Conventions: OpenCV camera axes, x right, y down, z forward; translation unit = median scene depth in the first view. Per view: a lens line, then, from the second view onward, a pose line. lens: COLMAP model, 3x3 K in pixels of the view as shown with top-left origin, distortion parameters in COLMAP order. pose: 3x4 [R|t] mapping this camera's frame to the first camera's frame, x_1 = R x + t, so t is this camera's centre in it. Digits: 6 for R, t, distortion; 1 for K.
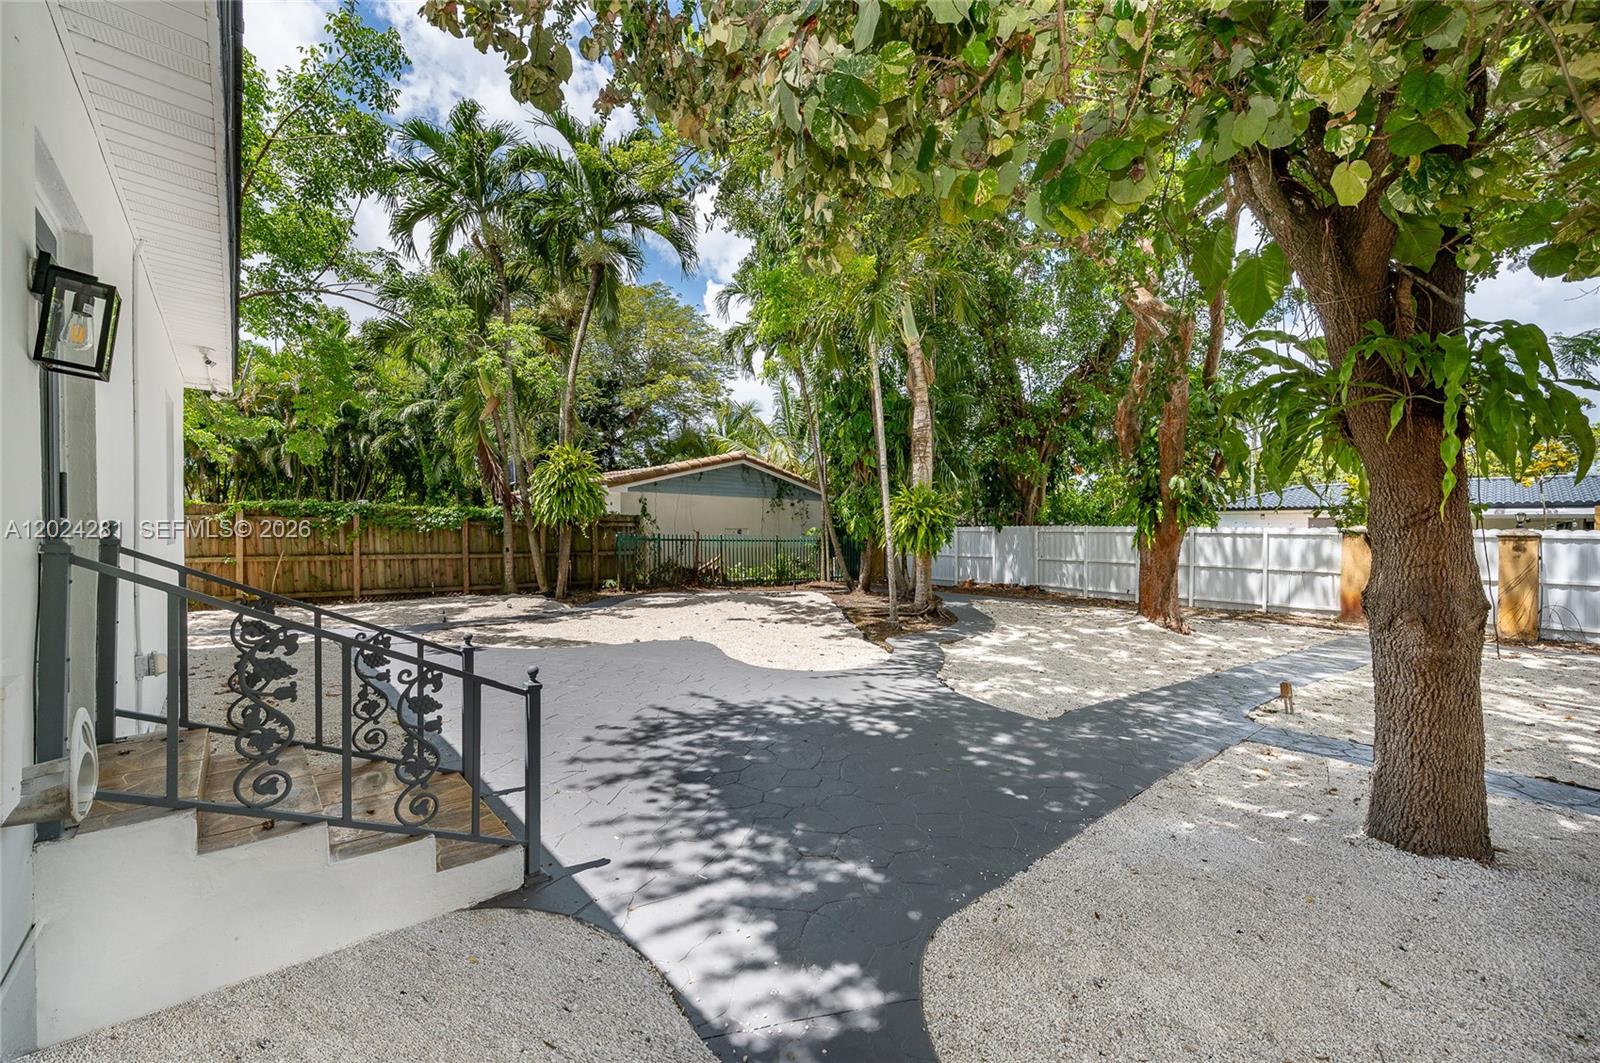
lens RADIAL K [[630.1, 0, 792.3], [0, 630.1, 534.4], [0, 0, 1]] dist [0.001382, 0.000403]
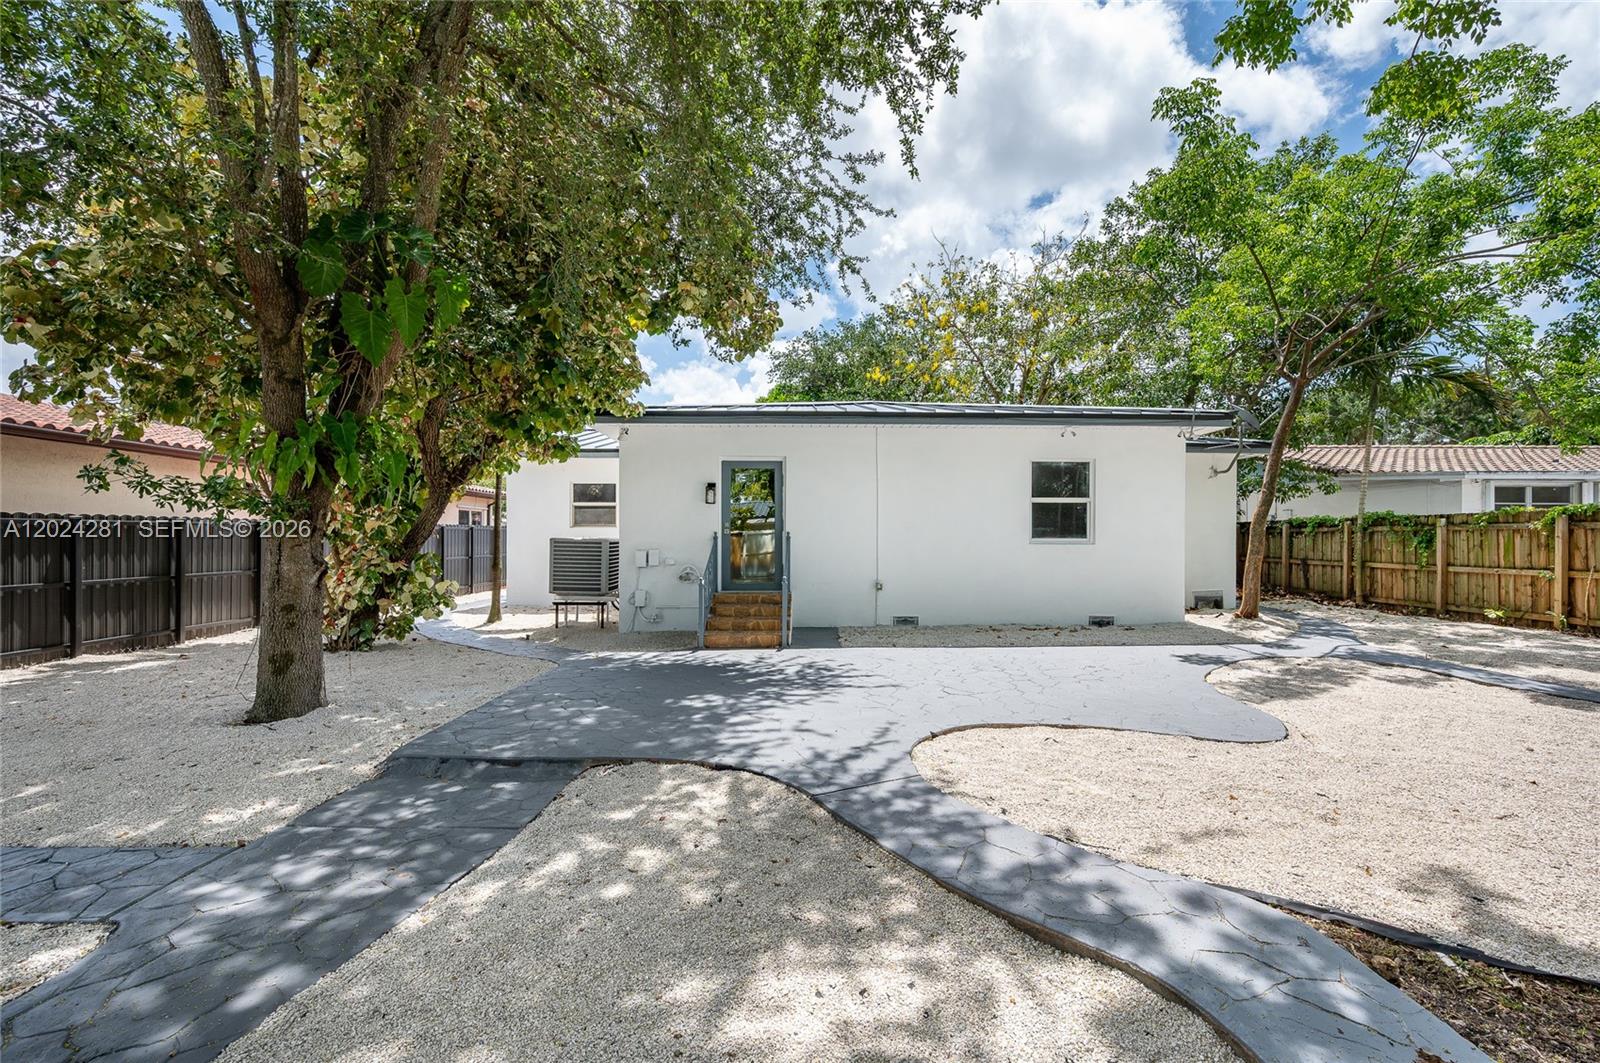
lens RADIAL K [[630.1, 0, 792.3], [0, 630.1, 534.4], [0, 0, 1]] dist [0.001382, 0.000403]
pose [[-0.644023, -0.016884, -0.764820, 0.374260], [-0.016321, 0.999832, -0.008329, 0.012366], [0.764832, 0.007118, -0.644190, 0.790027]]
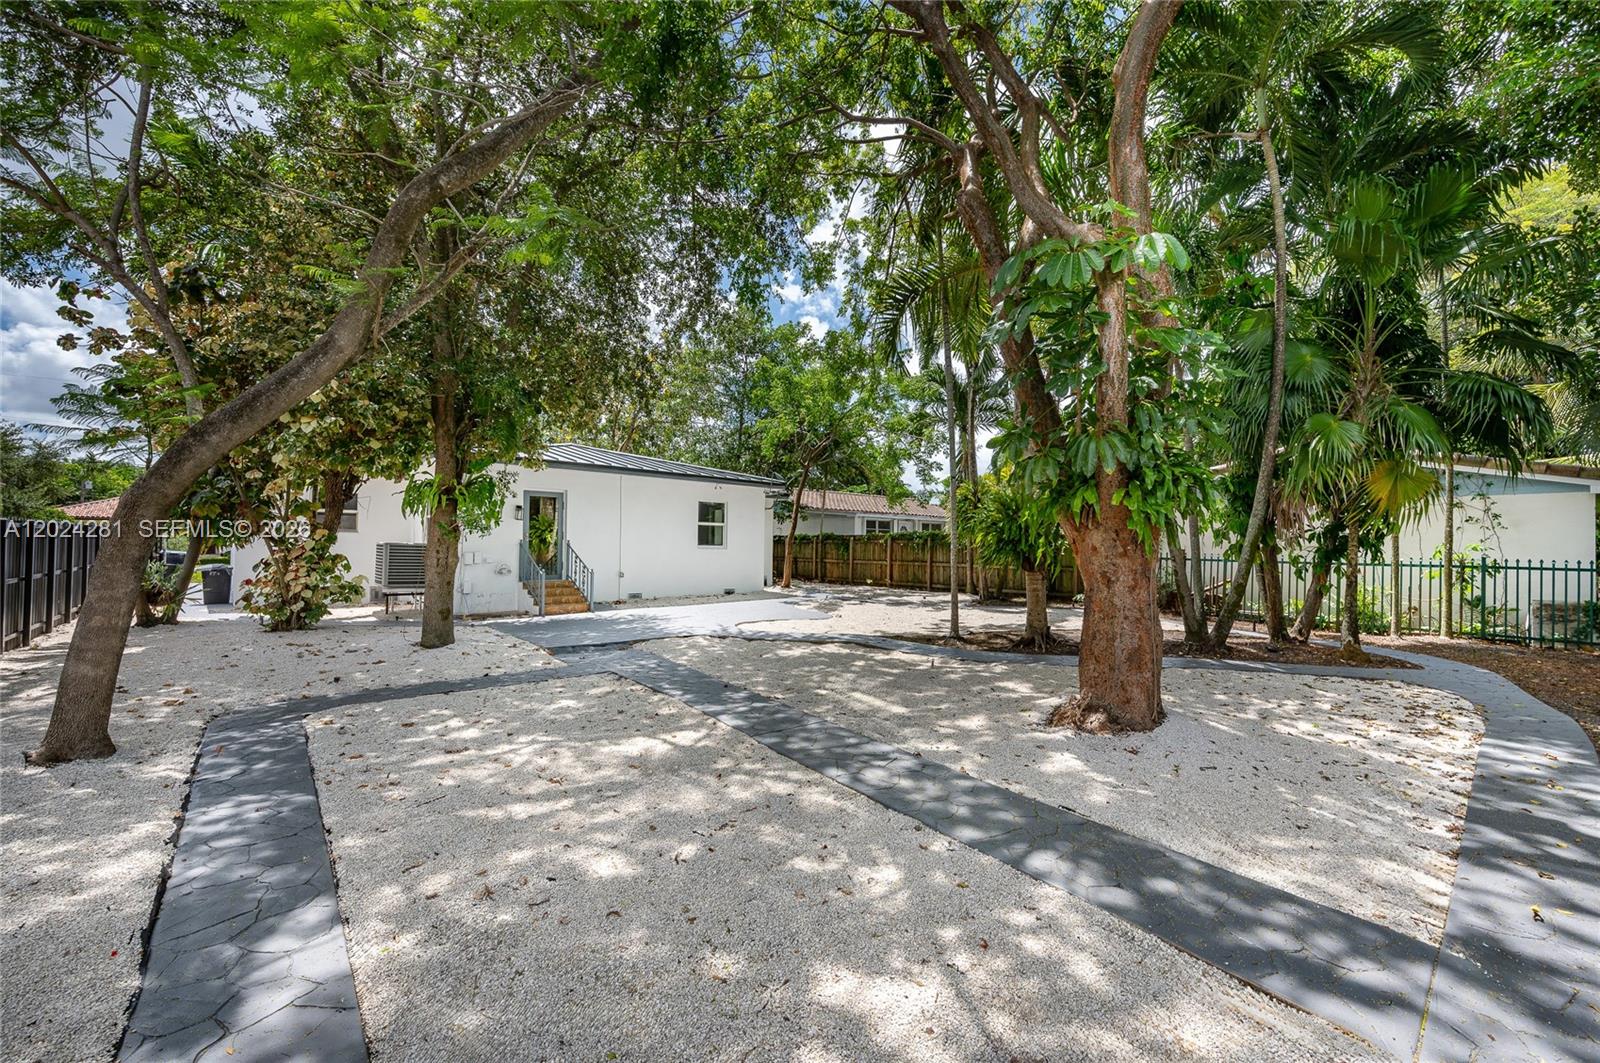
lens RADIAL K [[630.1, 0, 792.3], [0, 630.1, 534.4], [0, 0, 1]] dist [0.001382, 0.000403]
pose [[0.045121, -0.027403, -0.998606, 1.005011], [-0.023362, 0.999321, -0.028478, 0.016458], [0.998708, 0.024615, 0.044450, 0.642206]]
